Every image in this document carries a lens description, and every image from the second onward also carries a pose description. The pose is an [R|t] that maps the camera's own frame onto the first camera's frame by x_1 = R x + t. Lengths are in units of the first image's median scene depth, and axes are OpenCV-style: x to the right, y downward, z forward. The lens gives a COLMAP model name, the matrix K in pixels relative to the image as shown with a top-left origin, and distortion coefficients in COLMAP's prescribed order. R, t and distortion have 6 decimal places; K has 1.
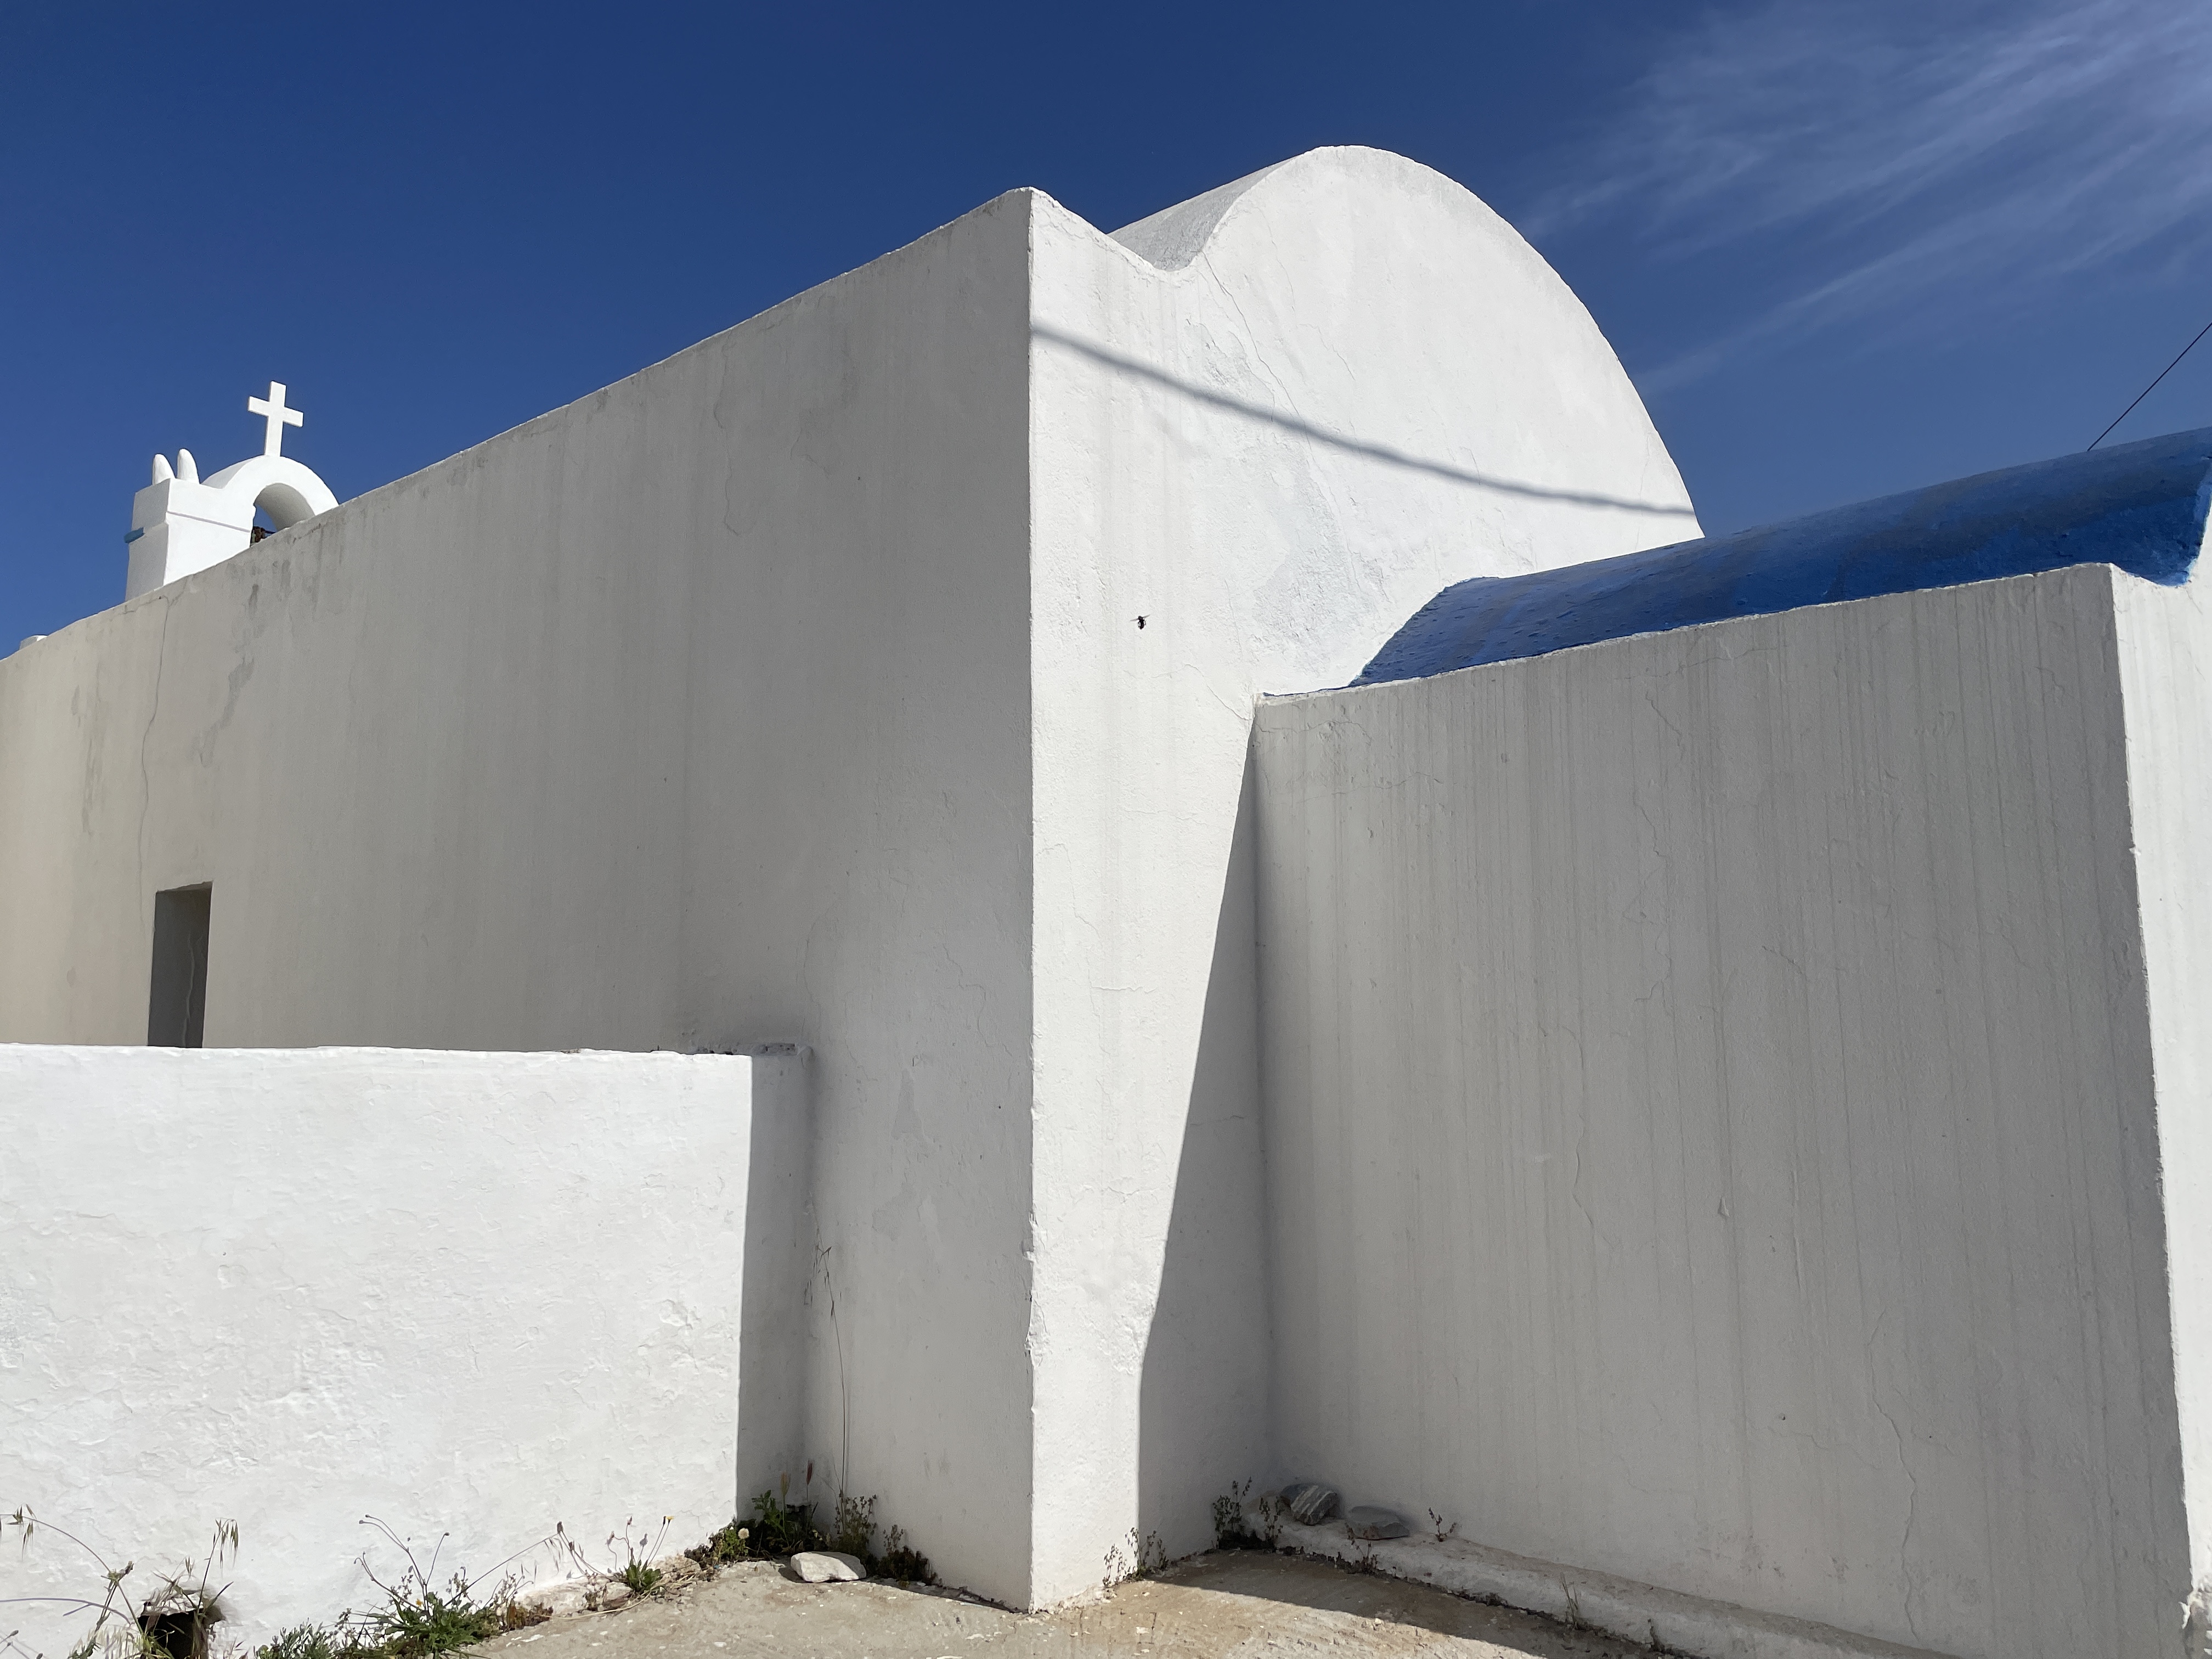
lens RADIAL K [[1694.0, 0, 1113.5], [0, 1694.0, 834.8], [0, 0, 1]] dist [0.017413, -0.028623]
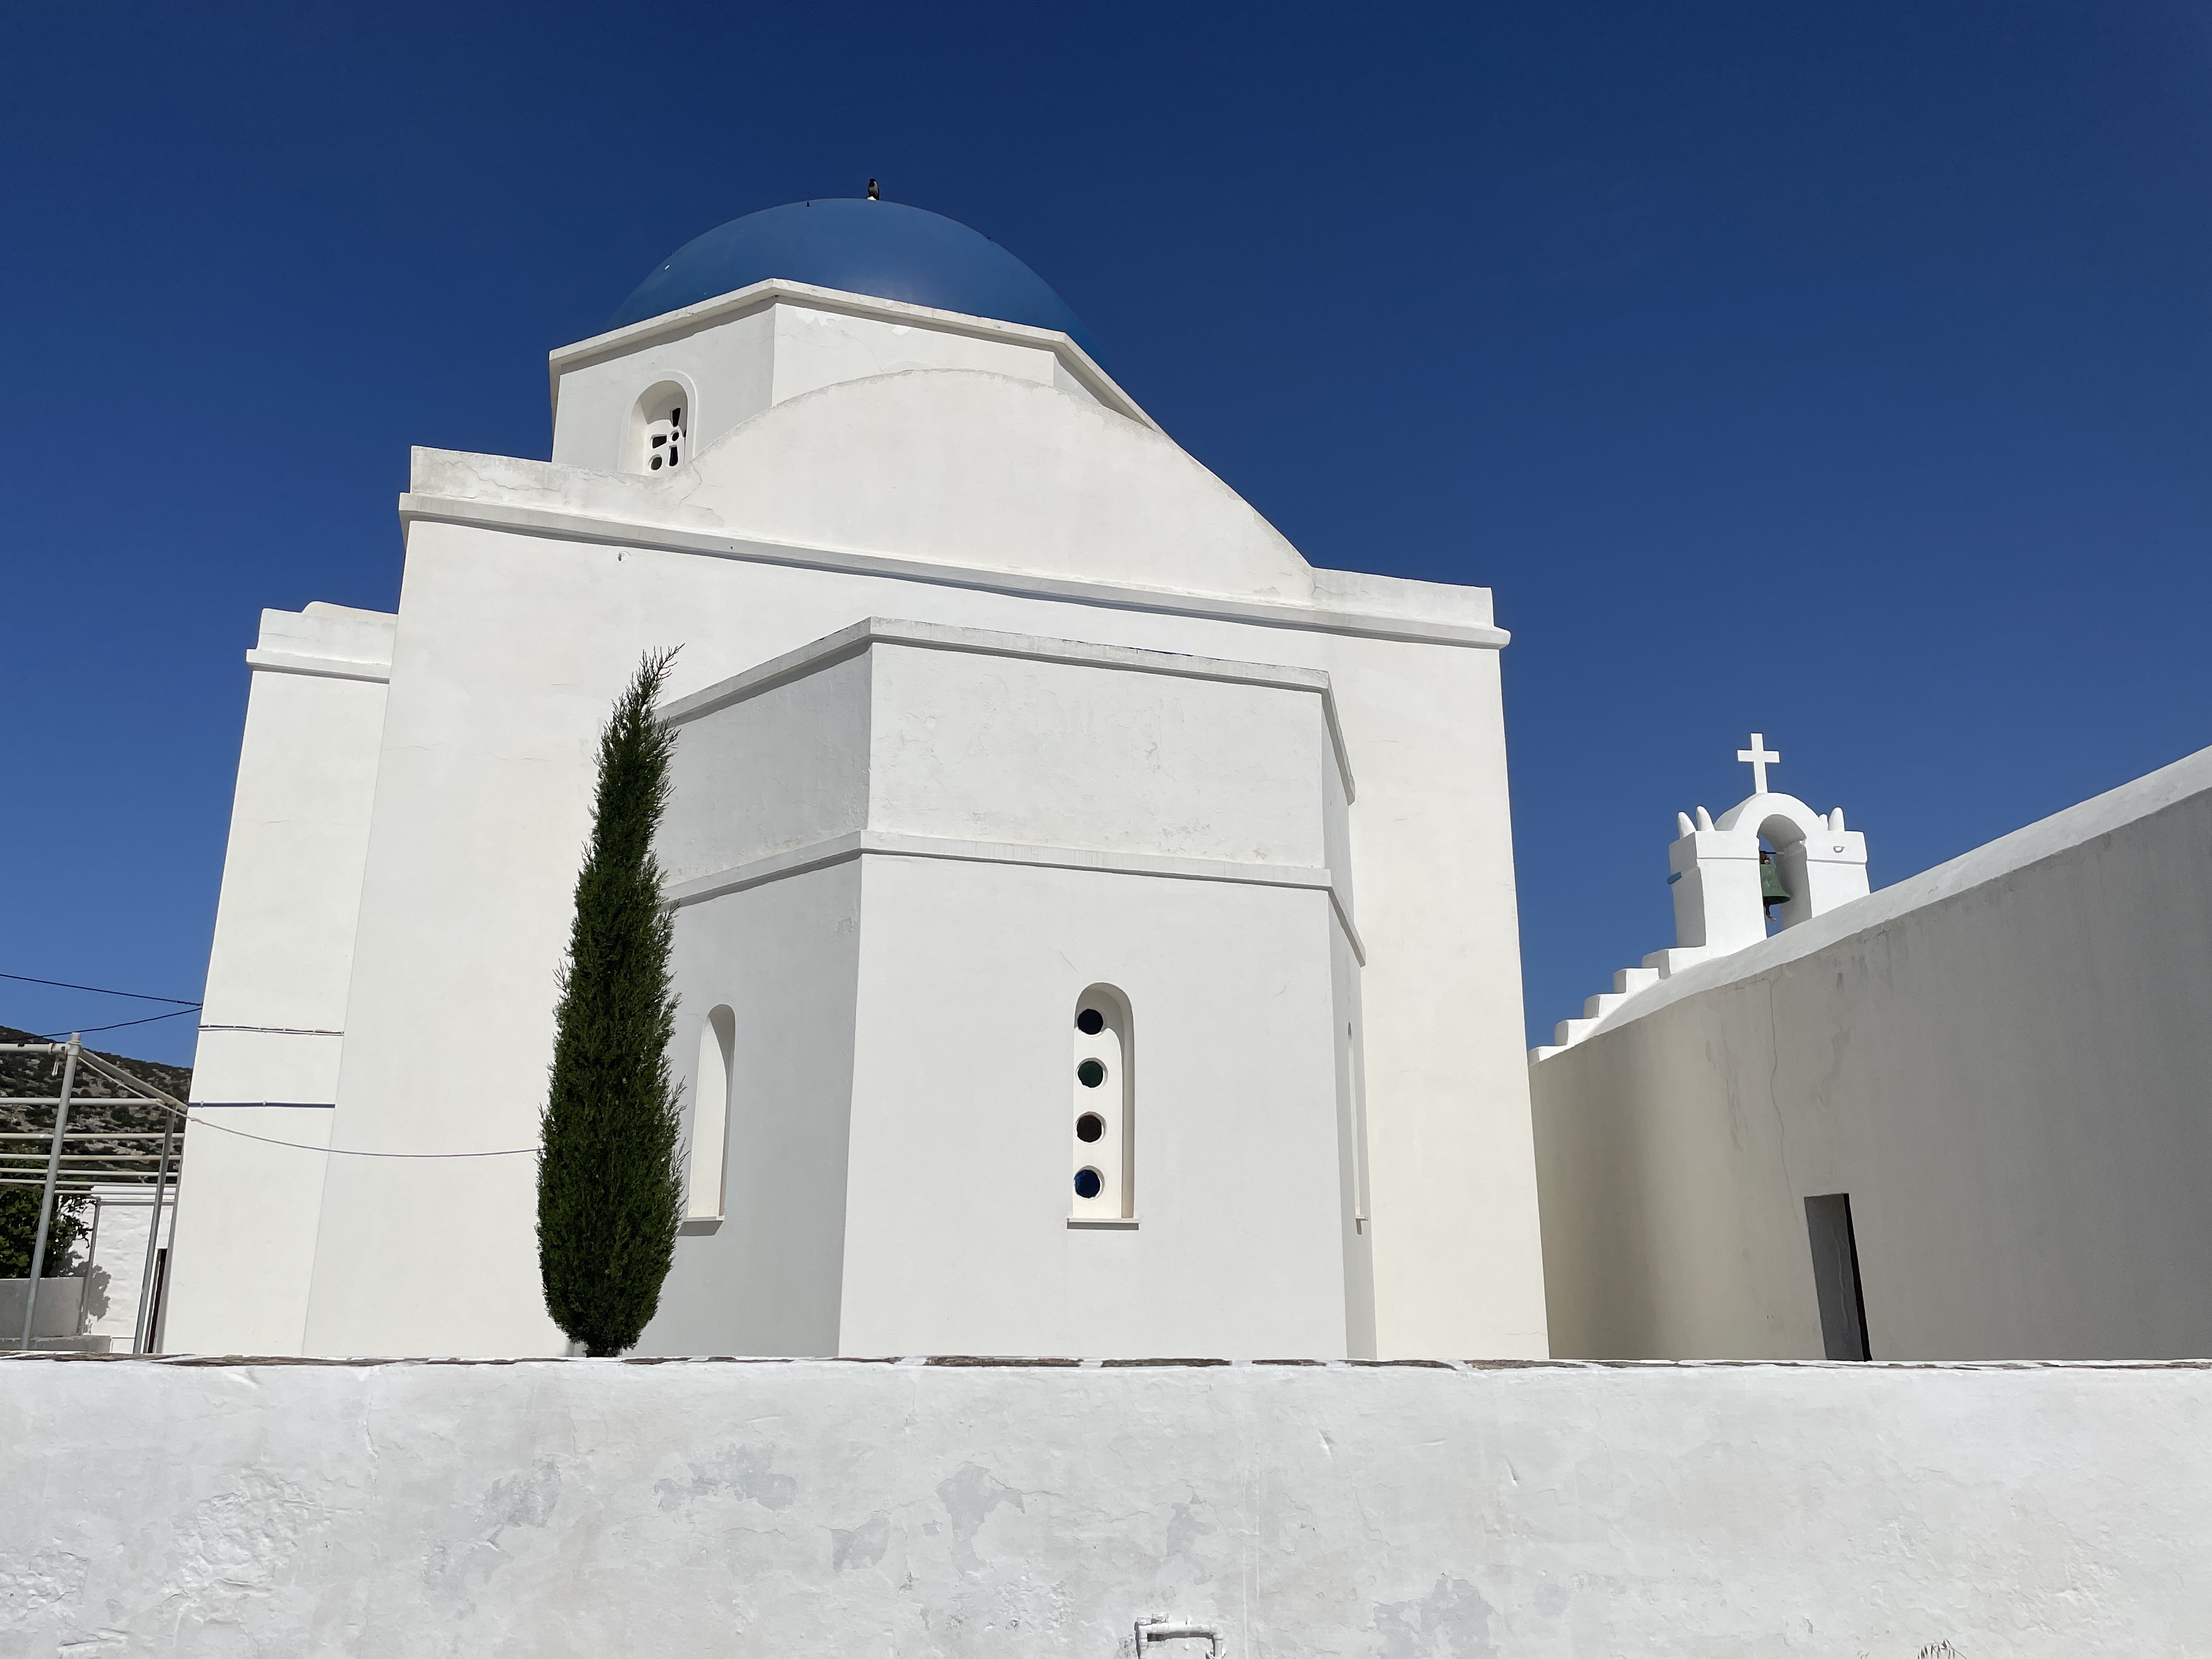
lens RADIAL K [[1694.0, 0, 1112.4], [0, 1694.0, 819.4], [0, 0, 1]] dist [0.017413, -0.028623]
pose [[0.692235, -0.185573, -0.697405, 0.075374], [0.108530, 0.982152, -0.153616, -0.121595], [0.713465, 0.030649, 0.700021, -0.400803]]
